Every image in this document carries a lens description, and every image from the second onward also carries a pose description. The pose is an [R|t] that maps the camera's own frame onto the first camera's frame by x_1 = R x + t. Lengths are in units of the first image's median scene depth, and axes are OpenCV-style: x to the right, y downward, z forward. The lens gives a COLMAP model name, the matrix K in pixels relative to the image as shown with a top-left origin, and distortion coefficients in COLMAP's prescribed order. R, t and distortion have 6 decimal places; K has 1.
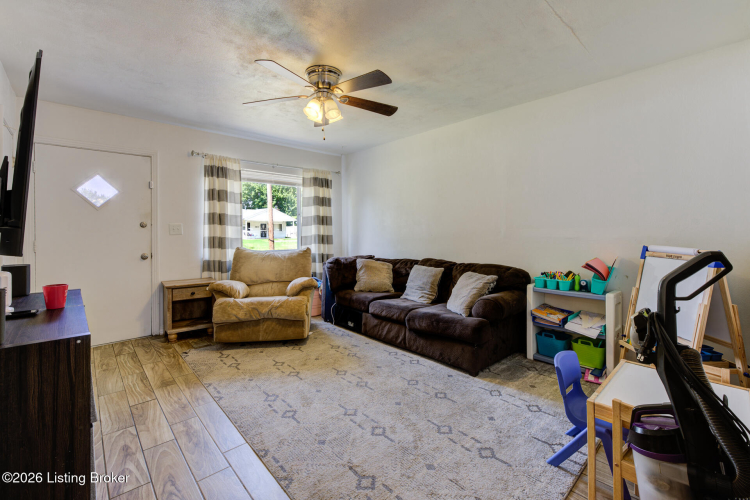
lens RADIAL K [[308.8, 0, 371.4], [0, 308.8, 229.2], [0, 0, 1]] dist [-0.000890, -0.000180]
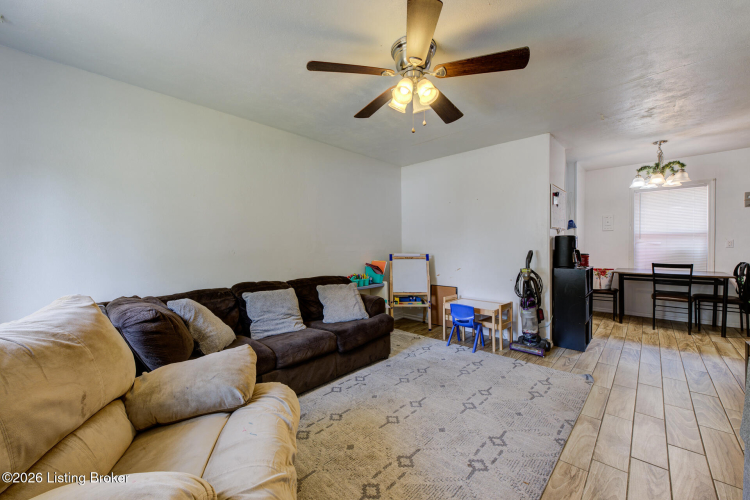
lens RADIAL K [[294.7, 0, 374.8], [0, 294.7, 249.3], [0, 0, 1]] dist [0.001660, 0.000295]
pose [[-0.060223, -0.004375, 0.998175, -0.979023], [0.001462, 0.999989, 0.004471, 0.016444], [-0.998184, 0.001728, -0.060216, 1.235646]]
